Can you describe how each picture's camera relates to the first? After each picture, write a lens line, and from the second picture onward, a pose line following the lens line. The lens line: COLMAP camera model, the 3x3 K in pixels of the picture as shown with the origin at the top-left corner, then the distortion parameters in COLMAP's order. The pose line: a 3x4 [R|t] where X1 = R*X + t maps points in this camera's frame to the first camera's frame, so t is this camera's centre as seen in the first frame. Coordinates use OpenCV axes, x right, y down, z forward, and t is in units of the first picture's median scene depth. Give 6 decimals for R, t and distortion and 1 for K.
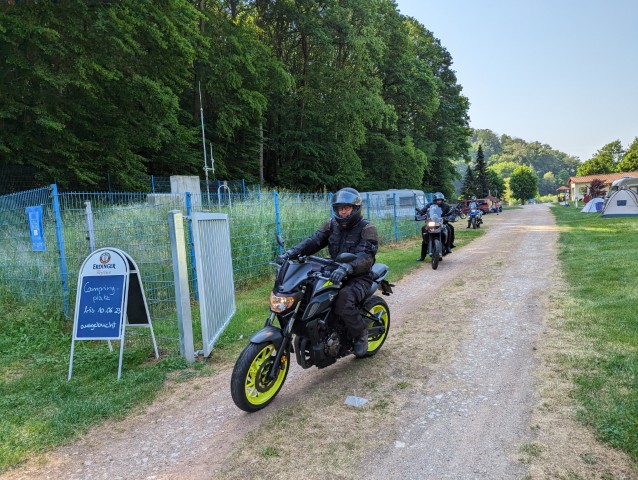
lens RADIAL K [[449.8, 0, 323.2], [0, 449.8, 237.9], [0, 0, 1]] dist [0.067900, -0.066067]
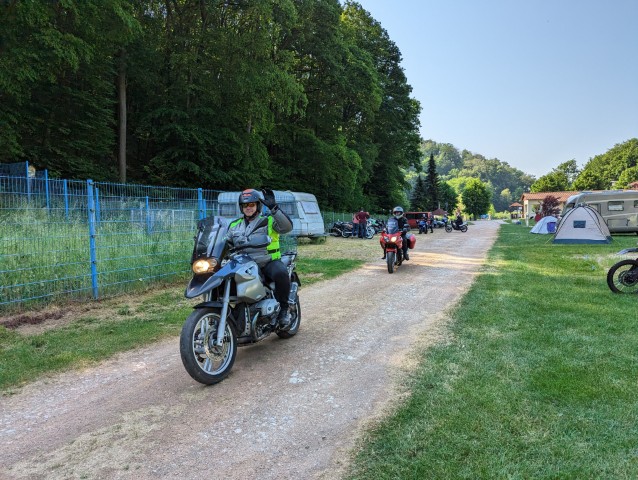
lens RADIAL K [[446.6, 0, 323.5], [0, 446.6, 237.6], [0, 0, 1]] dist [0.056778, -0.053729]
pose [[0.996377, 0.042469, 0.073684, 0.100884], [-0.041307, 0.998998, -0.017232, -0.013771], [-0.074342, 0.014126, 0.997133, 0.162790]]
